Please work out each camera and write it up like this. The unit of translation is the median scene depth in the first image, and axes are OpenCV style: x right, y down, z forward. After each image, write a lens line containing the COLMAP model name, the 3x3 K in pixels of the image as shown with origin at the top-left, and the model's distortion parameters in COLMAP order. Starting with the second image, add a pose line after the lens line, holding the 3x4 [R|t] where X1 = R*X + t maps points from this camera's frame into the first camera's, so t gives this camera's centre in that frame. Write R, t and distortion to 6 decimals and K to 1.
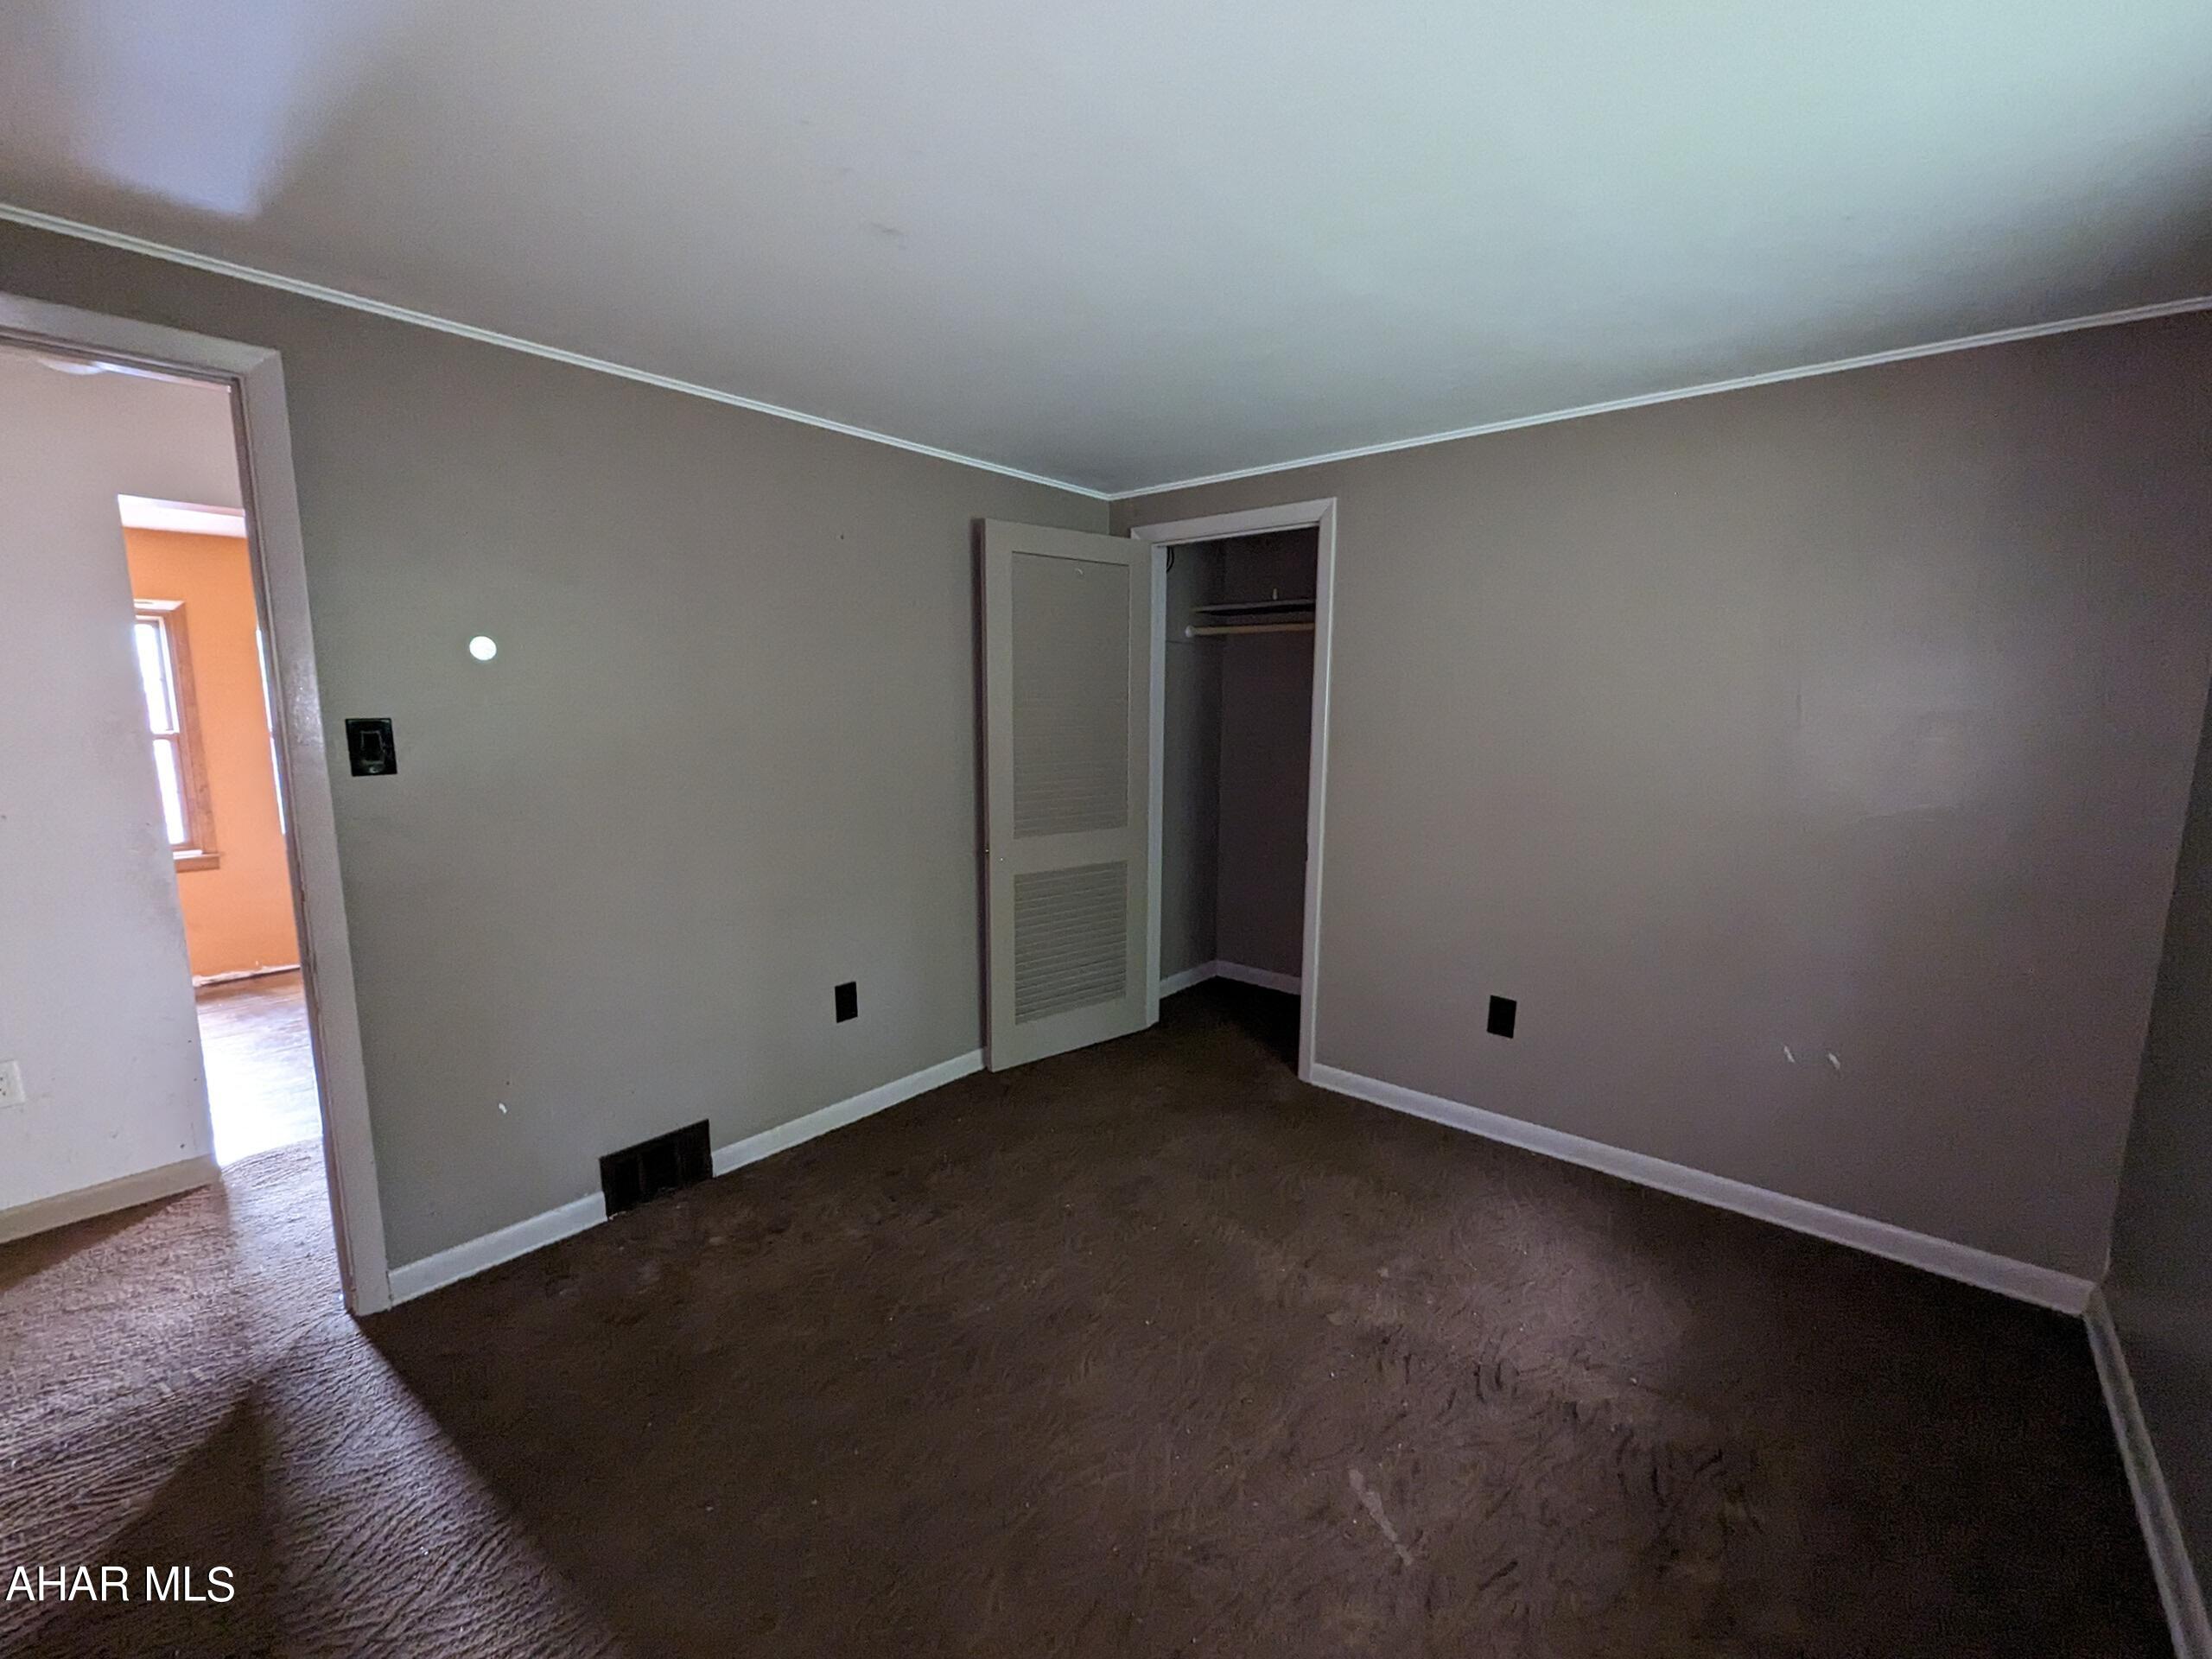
lens RADIAL K [[918.7, 0, 1102.3], [0, 918.7, 831.5], [0, 0, 1]] dist [0.001105, -0.000225]
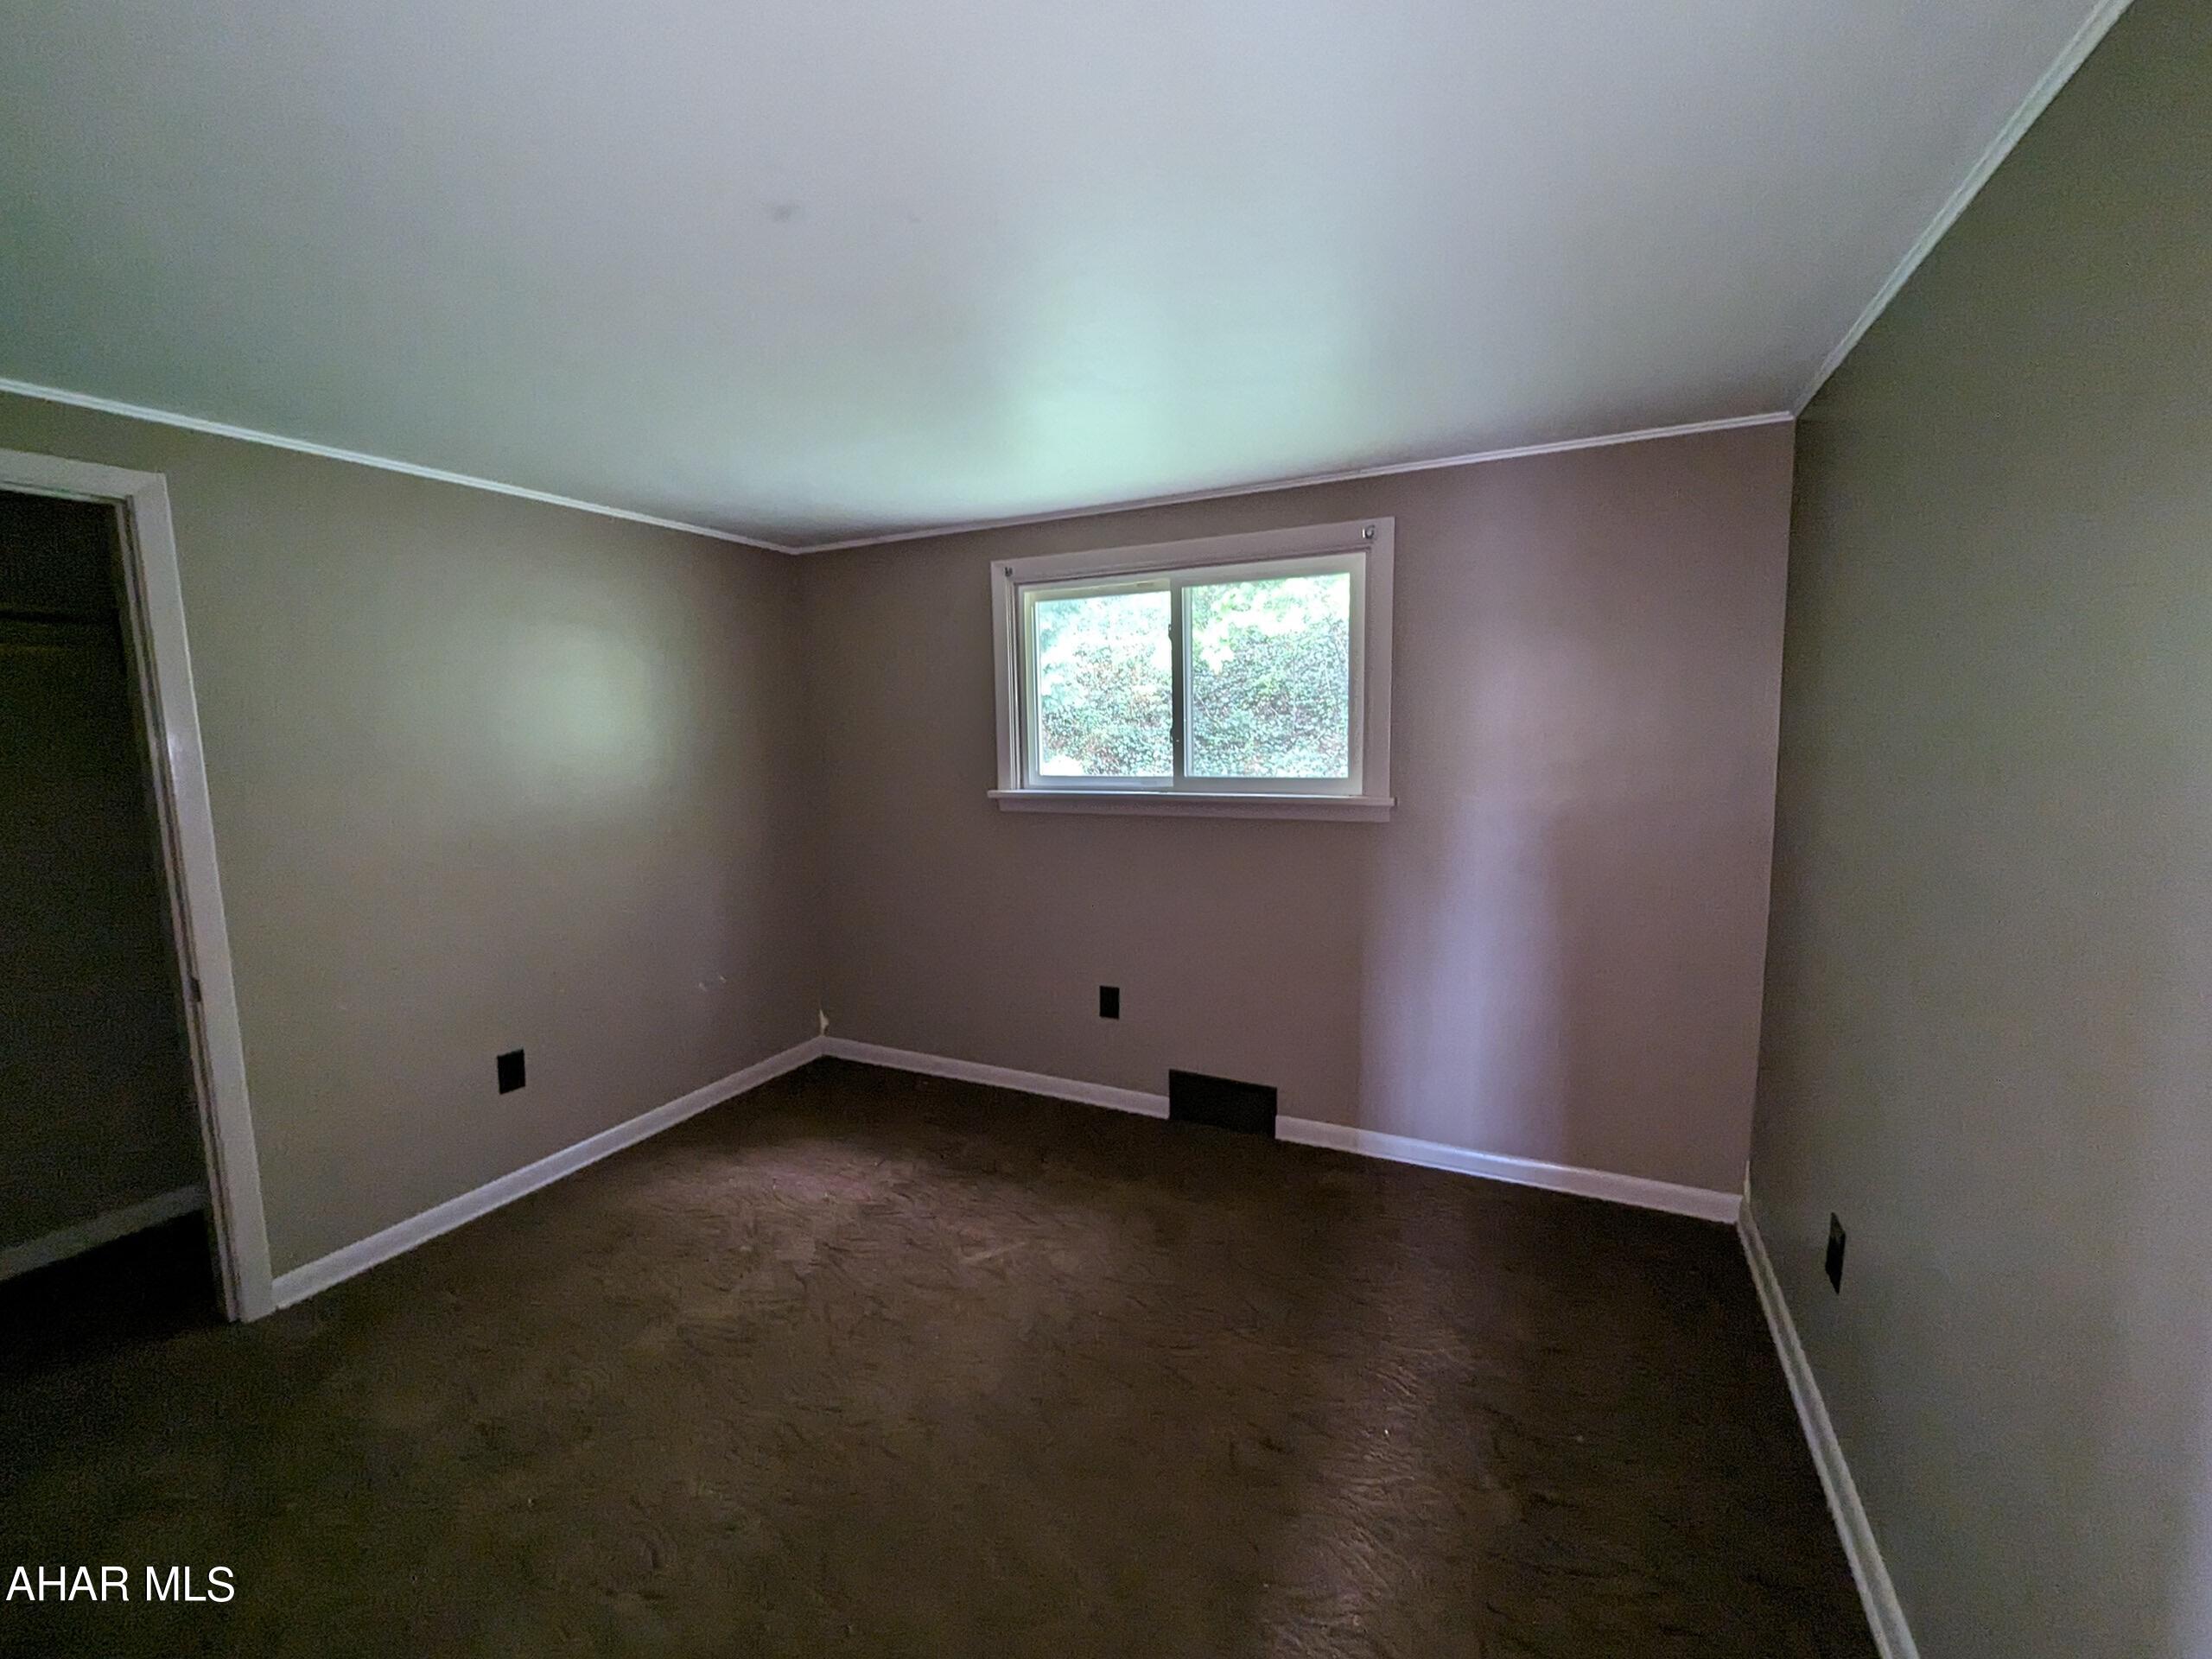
lens RADIAL K [[918.7, 0, 1102.3], [0, 918.7, 831.5], [0, 0, 1]] dist [0.001105, -0.000225]
pose [[-0.235367, -0.111049, 0.965542, -0.719409], [0.169408, 0.973555, 0.153267, -0.103892], [-0.957028, 0.199644, -0.210330, 0.615432]]
